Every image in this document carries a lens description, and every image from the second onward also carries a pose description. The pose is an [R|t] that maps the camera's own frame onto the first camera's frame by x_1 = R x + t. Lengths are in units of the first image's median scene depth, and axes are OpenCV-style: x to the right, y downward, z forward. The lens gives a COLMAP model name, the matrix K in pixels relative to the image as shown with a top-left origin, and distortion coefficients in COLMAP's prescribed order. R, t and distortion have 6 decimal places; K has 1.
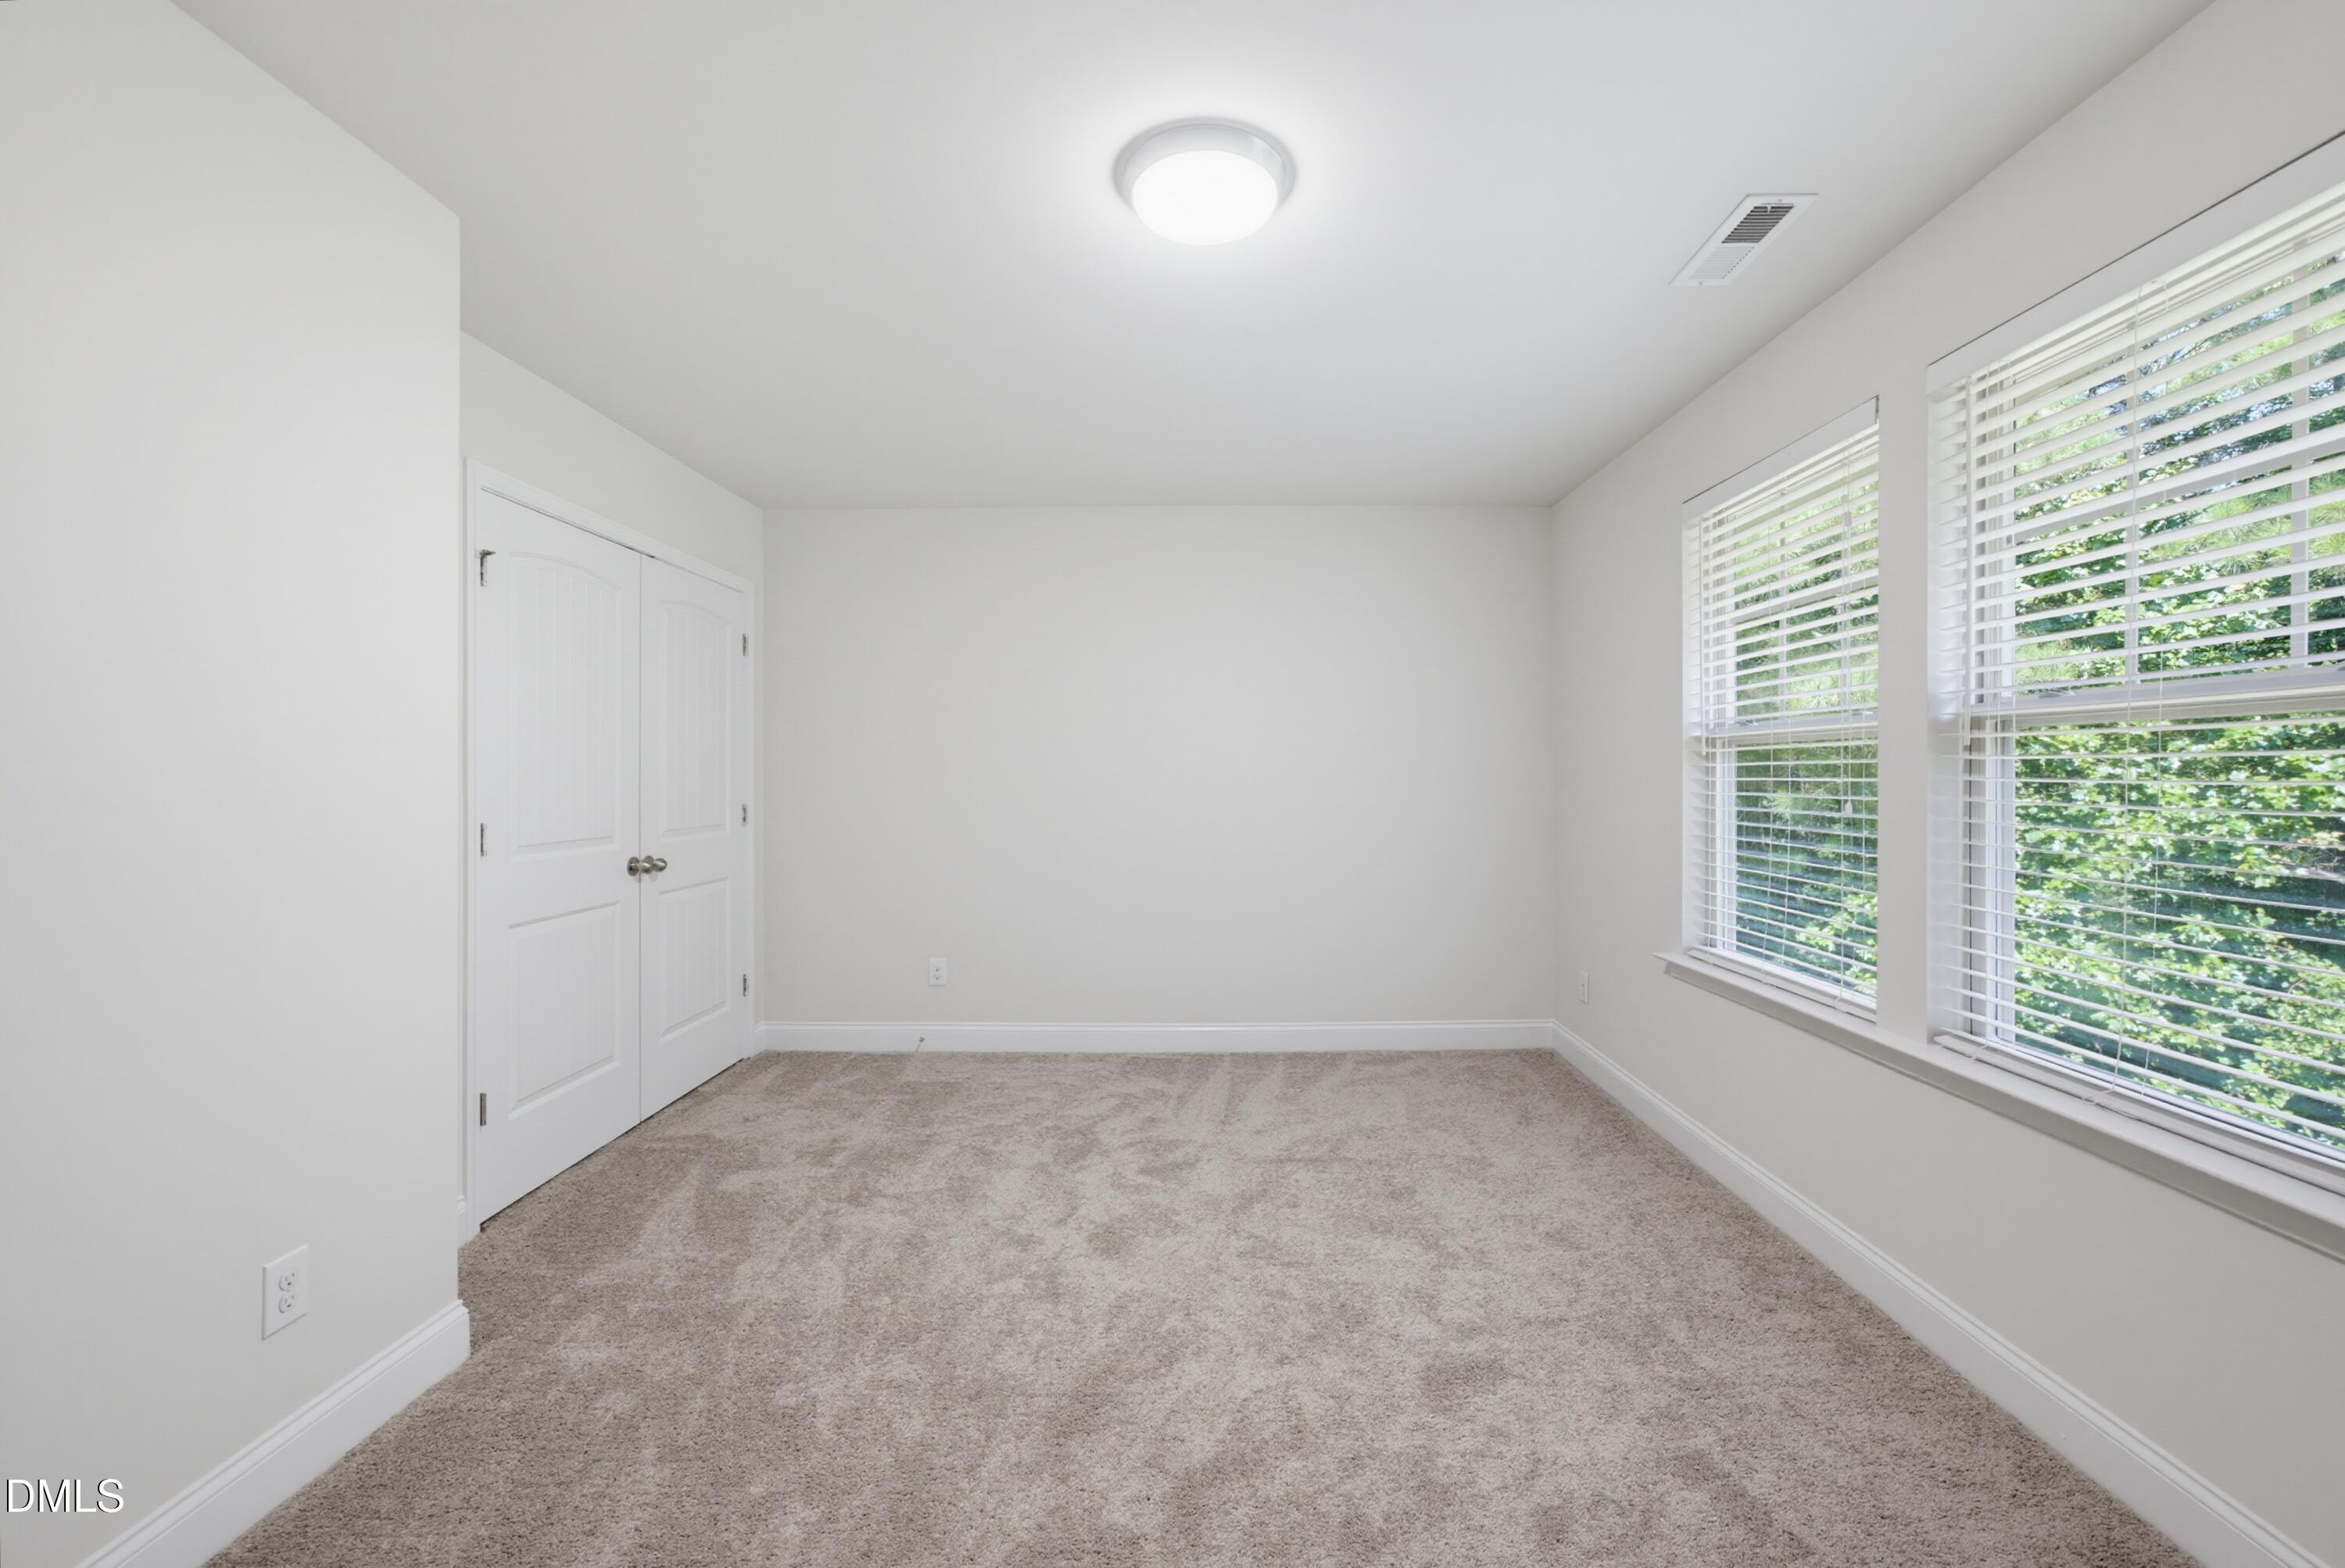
lens RADIAL K [[943.7, 0, 1215.9], [0, 943.7, 776.4], [0, 0, 1]] dist [-0.081104, 0.056522]
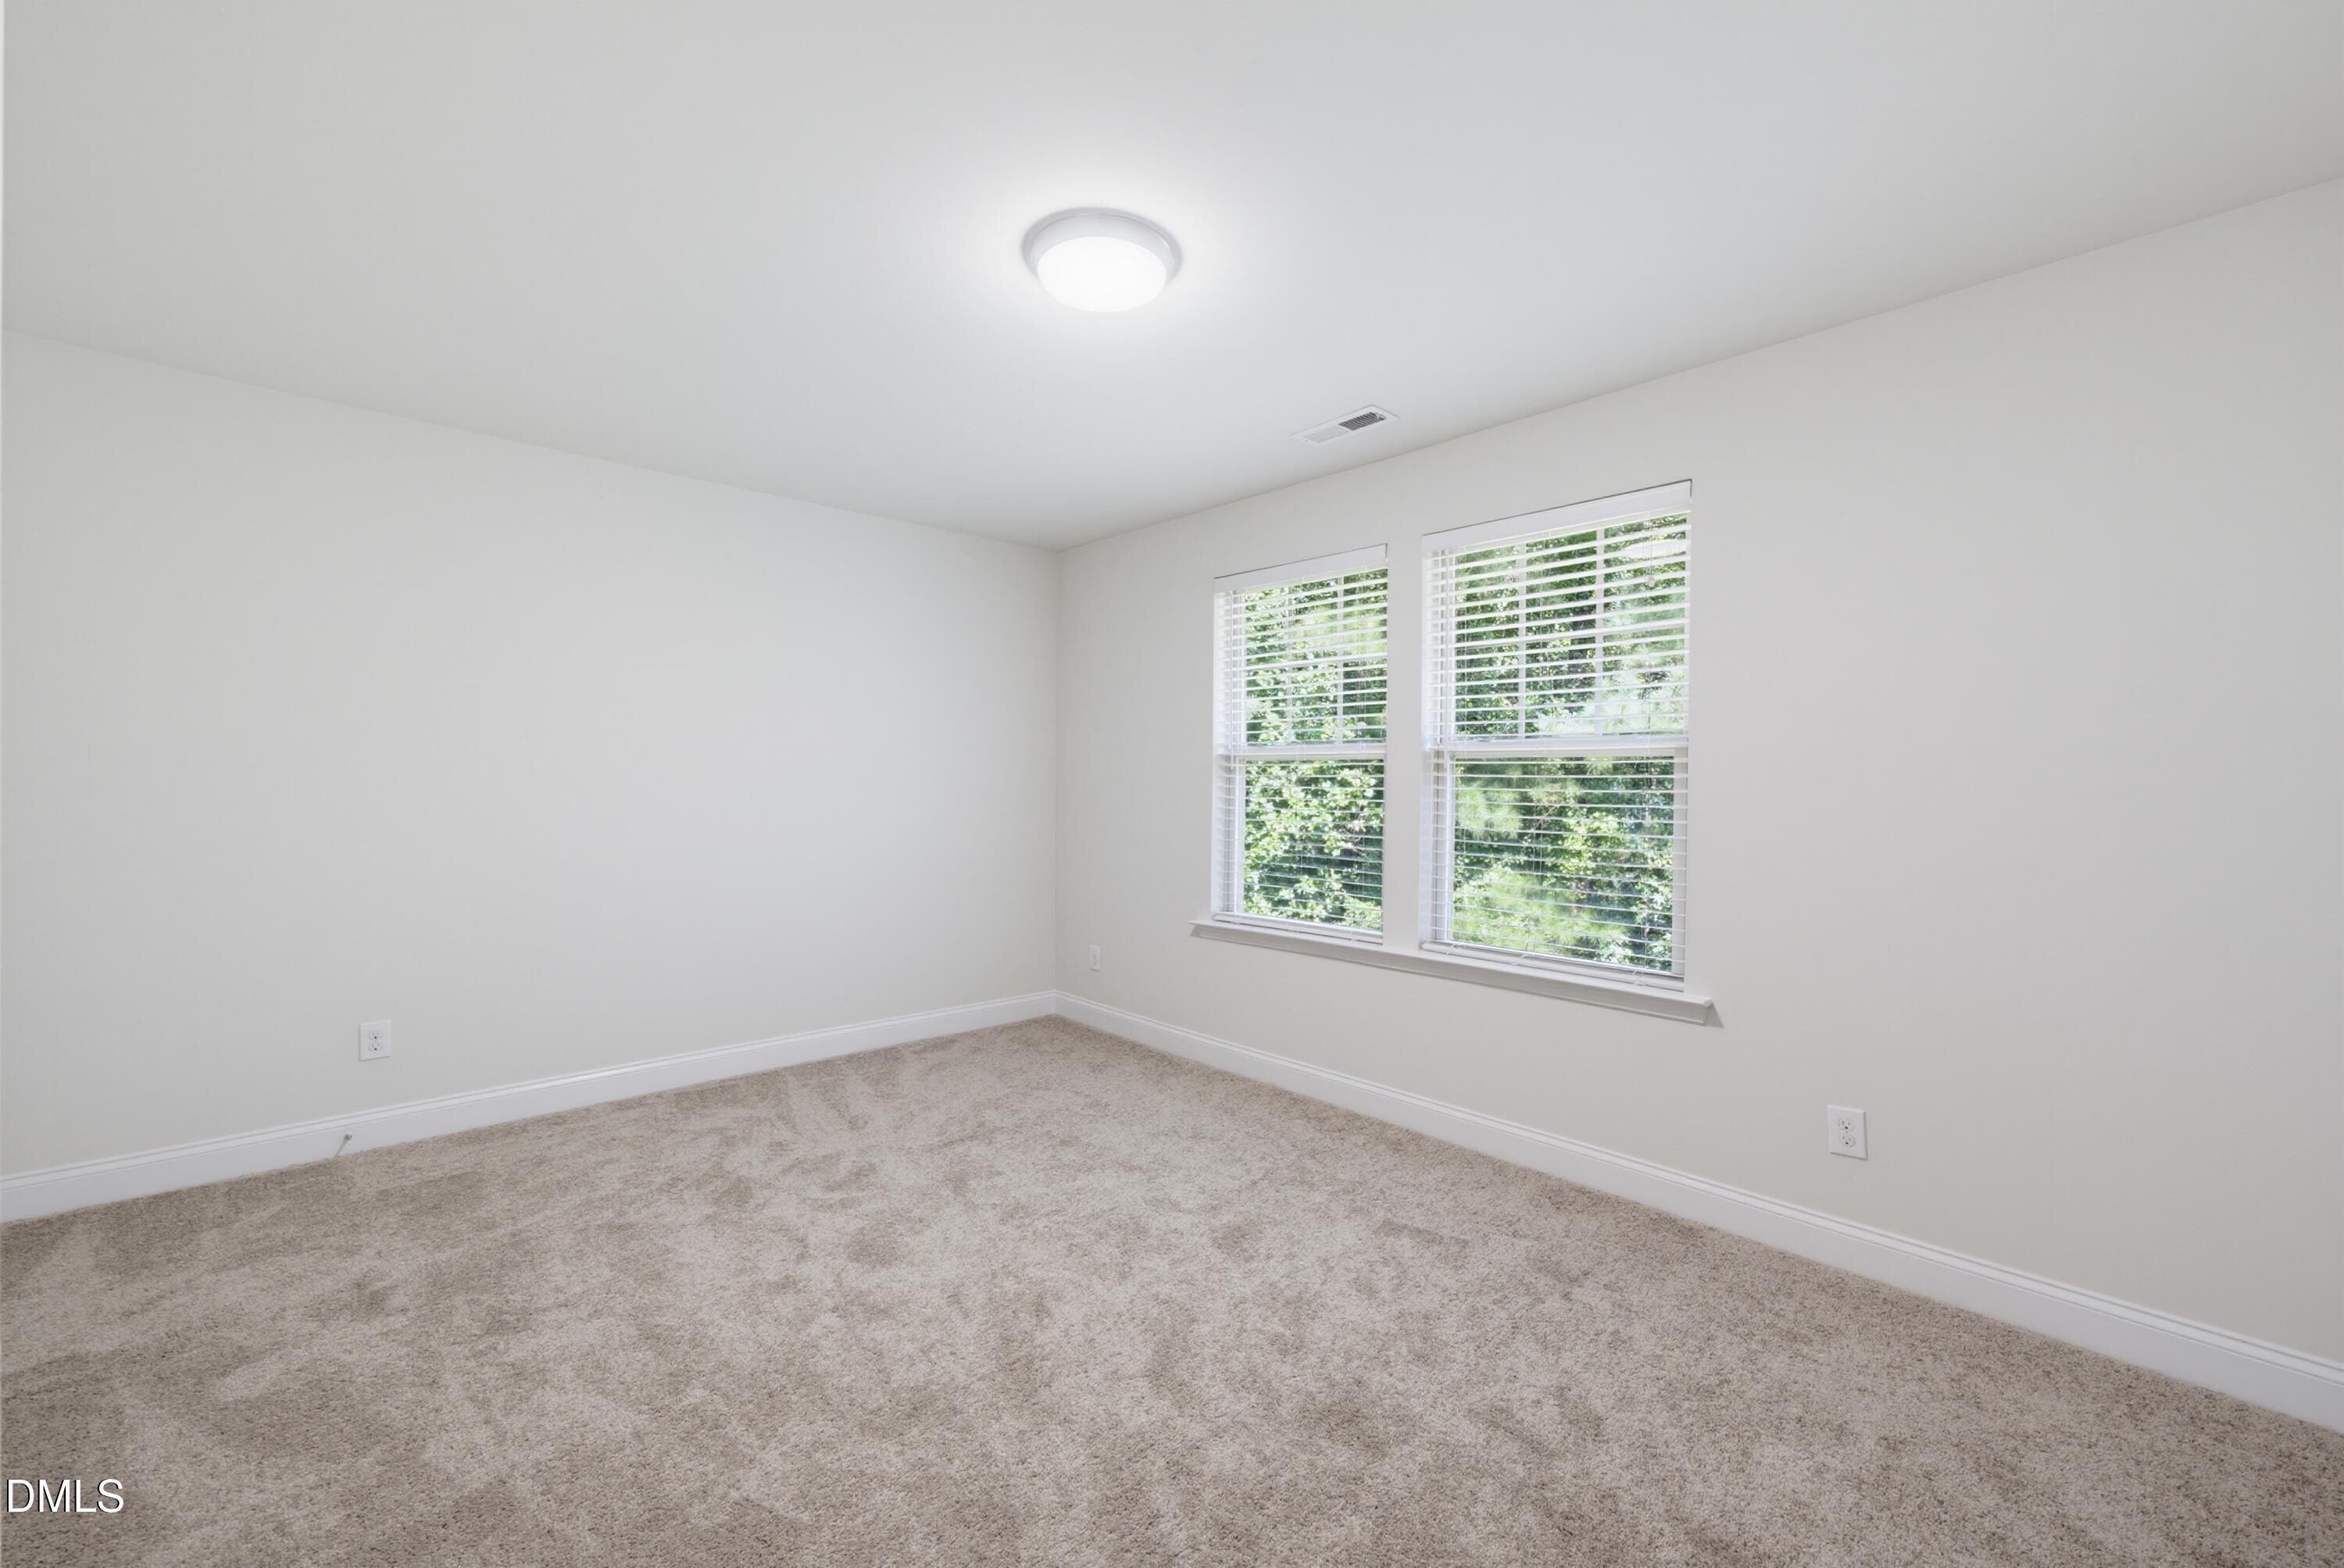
lens RADIAL K [[931.5, 0, 1172.0], [0, 931.5, 784.0], [0, 0, 1]] dist [-0.014641, 0.007050]
pose [[0.727567, 0.010538, 0.685956, -0.444194], [-0.013801, 0.999904, -0.000723, 0.002471], [-0.685898, -0.008941, 0.727643, 0.060521]]
